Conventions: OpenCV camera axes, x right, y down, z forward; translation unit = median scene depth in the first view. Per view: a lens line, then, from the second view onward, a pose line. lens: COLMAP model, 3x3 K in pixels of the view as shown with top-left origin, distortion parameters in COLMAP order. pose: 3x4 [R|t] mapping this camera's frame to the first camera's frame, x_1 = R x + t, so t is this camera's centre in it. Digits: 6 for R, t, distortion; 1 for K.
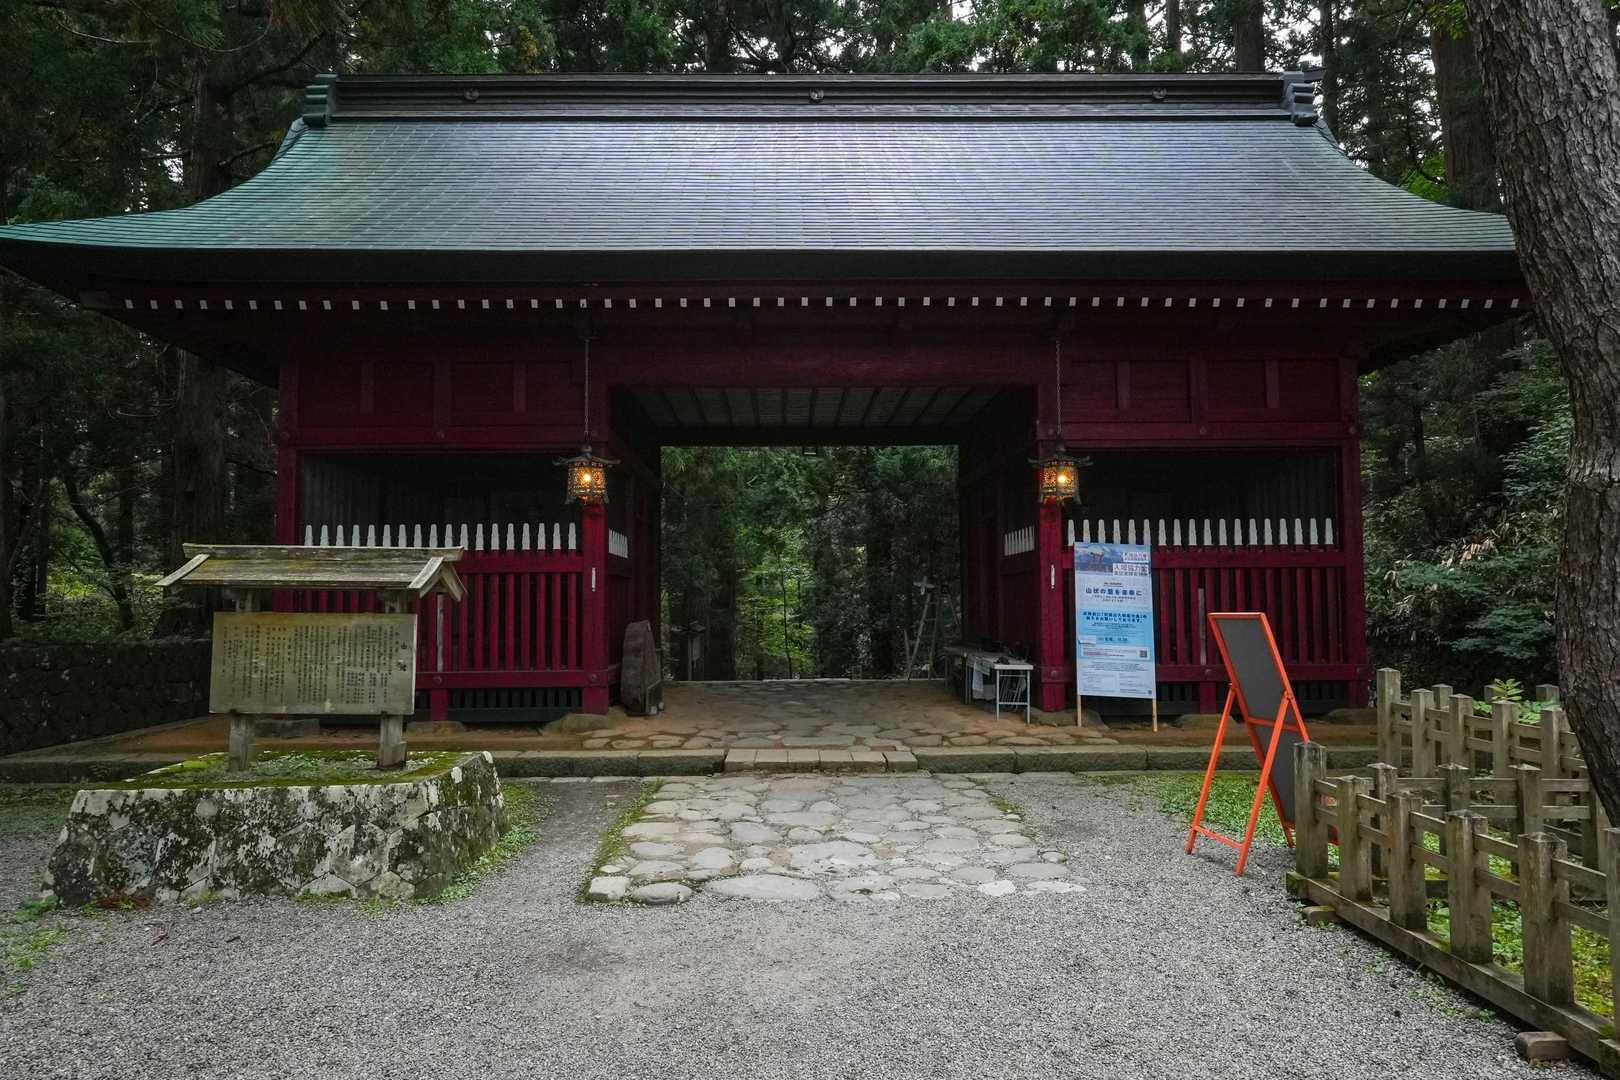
lens RADIAL K [[944.4, 0, 808.1], [0, 944.4, 574.9], [0, 0, 1]] dist [-0.007377, -0.001164]
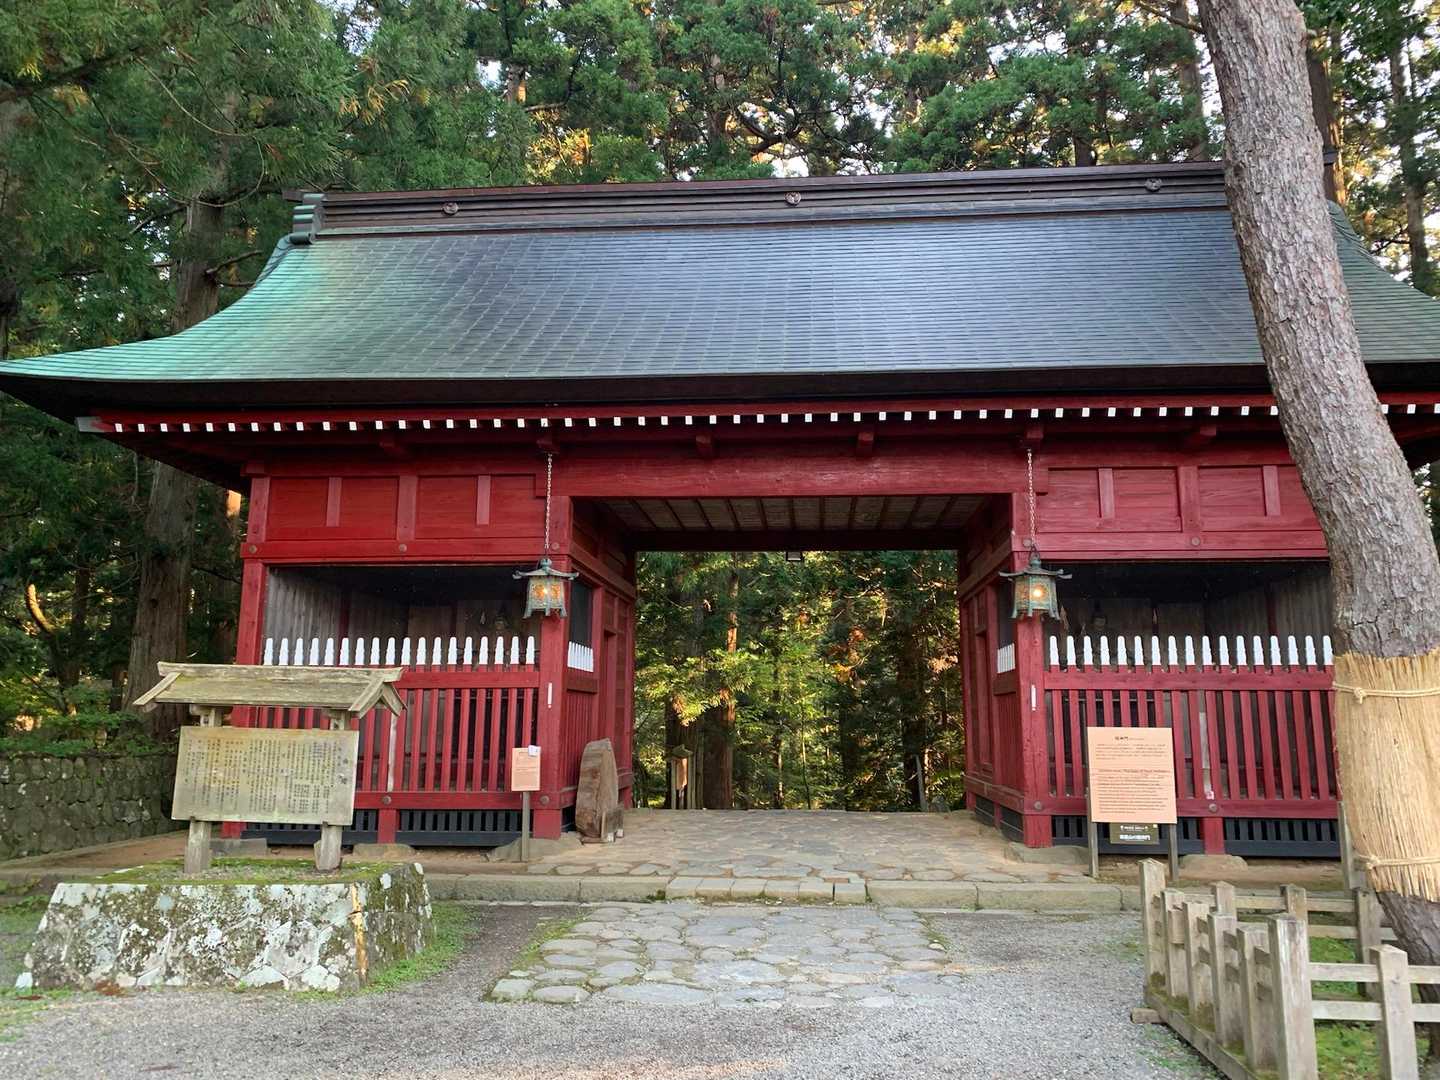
lens RADIAL K [[1087.9, 0, 720.0], [0, 1087.9, 540.0], [0, 0, 1]] dist [0.004686, 0.001026]
pose [[0.995400, -0.004573, -0.095695, 0.122588], [-0.008518, 0.990679, -0.135948, -0.008016], [0.095425, 0.136138, 0.986083, -0.233162]]
